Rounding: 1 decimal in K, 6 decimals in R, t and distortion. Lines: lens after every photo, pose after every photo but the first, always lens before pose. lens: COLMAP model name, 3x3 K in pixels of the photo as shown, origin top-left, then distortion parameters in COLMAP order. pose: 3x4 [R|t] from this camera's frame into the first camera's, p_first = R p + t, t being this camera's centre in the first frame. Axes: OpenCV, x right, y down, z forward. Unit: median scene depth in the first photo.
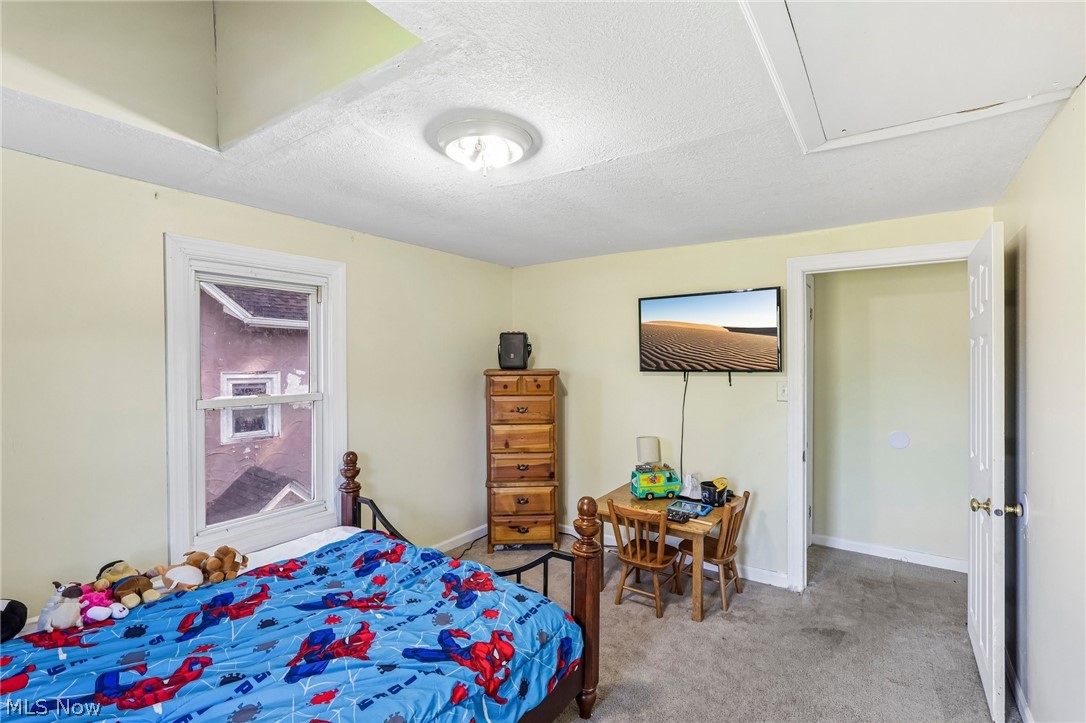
lens RADIAL K [[510.6, 0, 536.4], [0, 510.6, 362.8], [0, 0, 1]] dist [-0.002968, -0.000149]
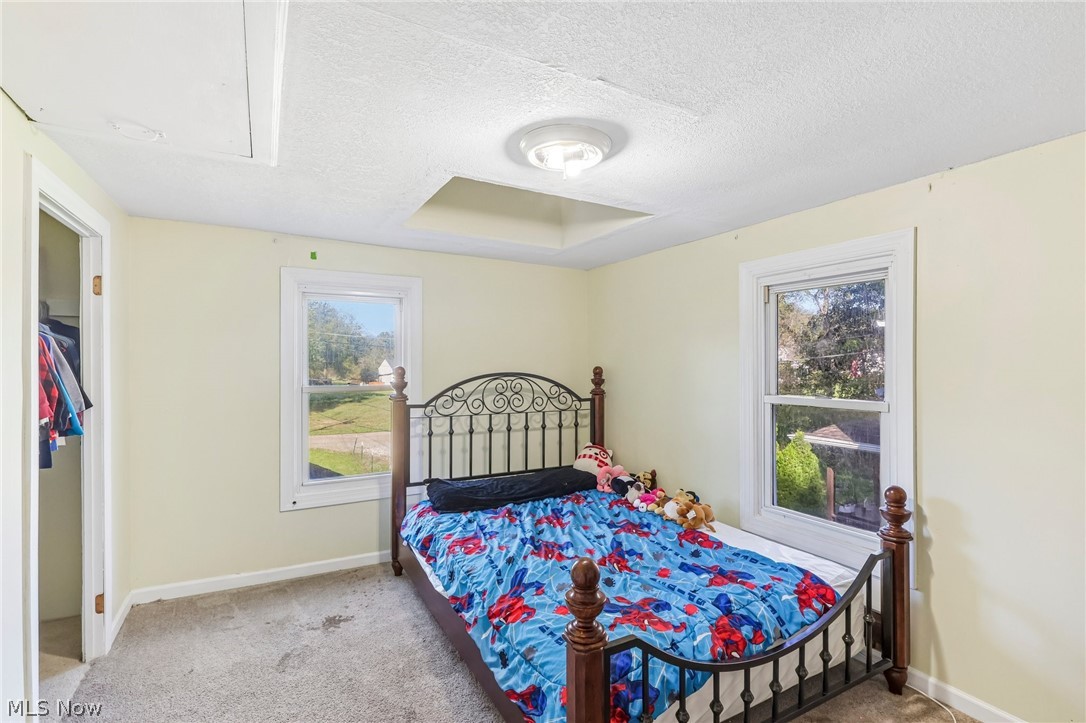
lens RADIAL K [[503.1, 0, 543.0], [0, 503.1, 361.5], [0, 0, 1]] dist [-0.001497, 0.000650]
pose [[-0.434153, -0.004406, -0.900828, 0.744726], [-0.010007, 0.999950, -0.000068, 0.000788], [0.900783, 0.008985, -0.434176, 1.261645]]
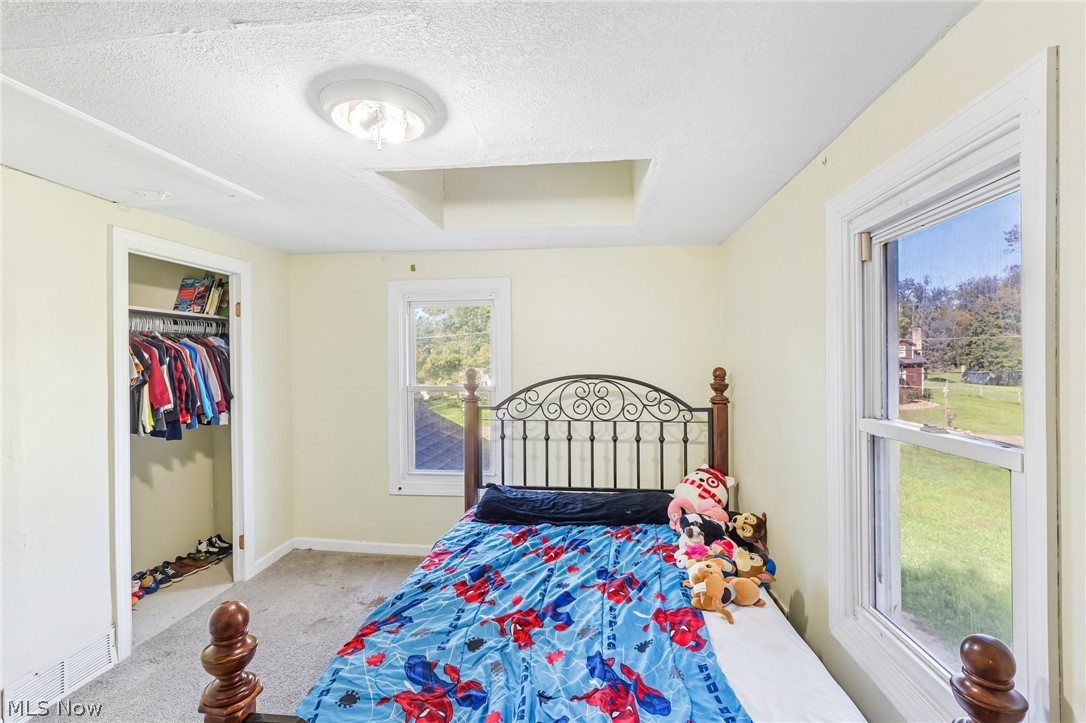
lens RADIAL K [[503.1, 0, 543.0], [0, 503.1, 361.5], [0, 0, 1]] dist [-0.001497, 0.000650]
pose [[-0.878053, 0.002673, -0.478556, 0.059789], [0.000006, 0.999984, 0.005575, -0.008873], [0.478563, 0.004892, -0.878039, 1.692379]]
